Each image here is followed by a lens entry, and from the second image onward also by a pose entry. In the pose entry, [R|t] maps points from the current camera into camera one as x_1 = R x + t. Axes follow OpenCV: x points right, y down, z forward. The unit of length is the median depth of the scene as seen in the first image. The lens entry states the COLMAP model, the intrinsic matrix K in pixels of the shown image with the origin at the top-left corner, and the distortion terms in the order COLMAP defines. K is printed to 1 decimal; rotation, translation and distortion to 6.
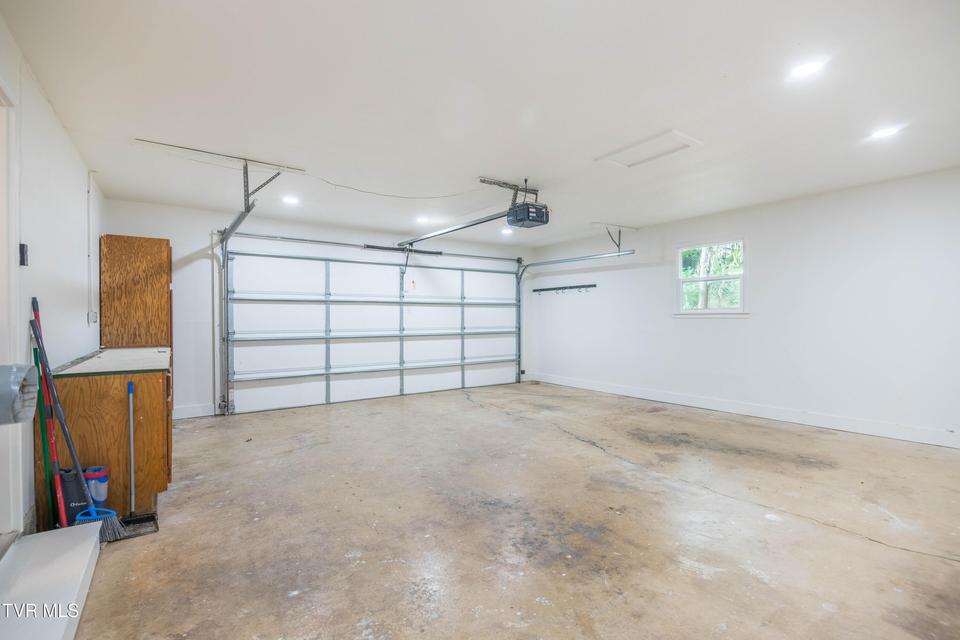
lens RADIAL K [[447.8, 0, 481.5], [0, 447.8, 319.5], [0, 0, 1]] dist [-0.002146, -0.002543]
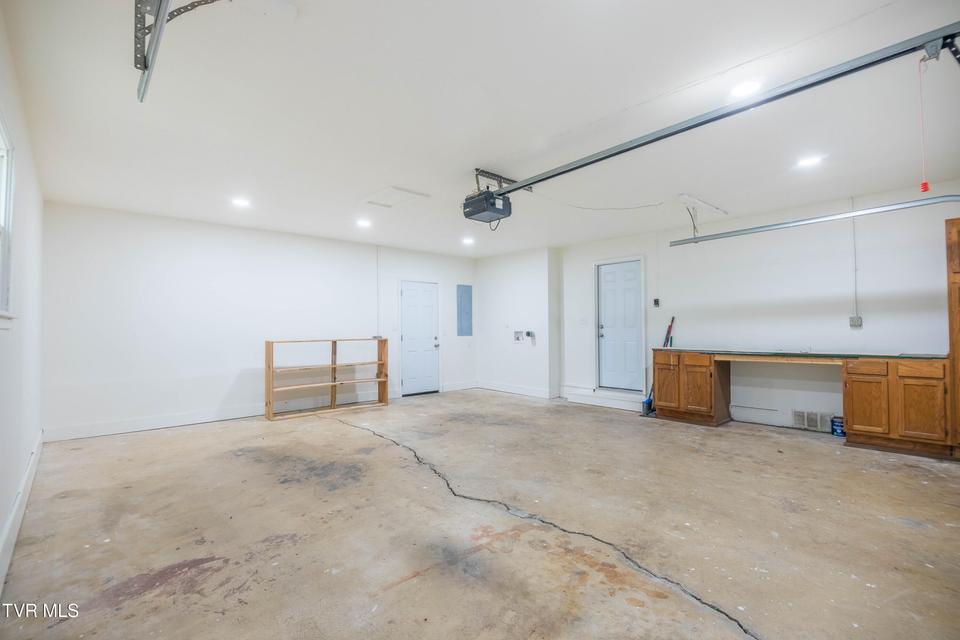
lens RADIAL K [[447.8, 0, 478.8], [0, 447.8, 321.6], [0, 0, 1]] dist [-0.002146, -0.002543]
pose [[-0.991746, 0.009828, -0.127844, 0.251599], [0.011484, 0.999859, -0.012222, -0.000454], [0.127706, -0.013589, -0.991719, 2.004124]]
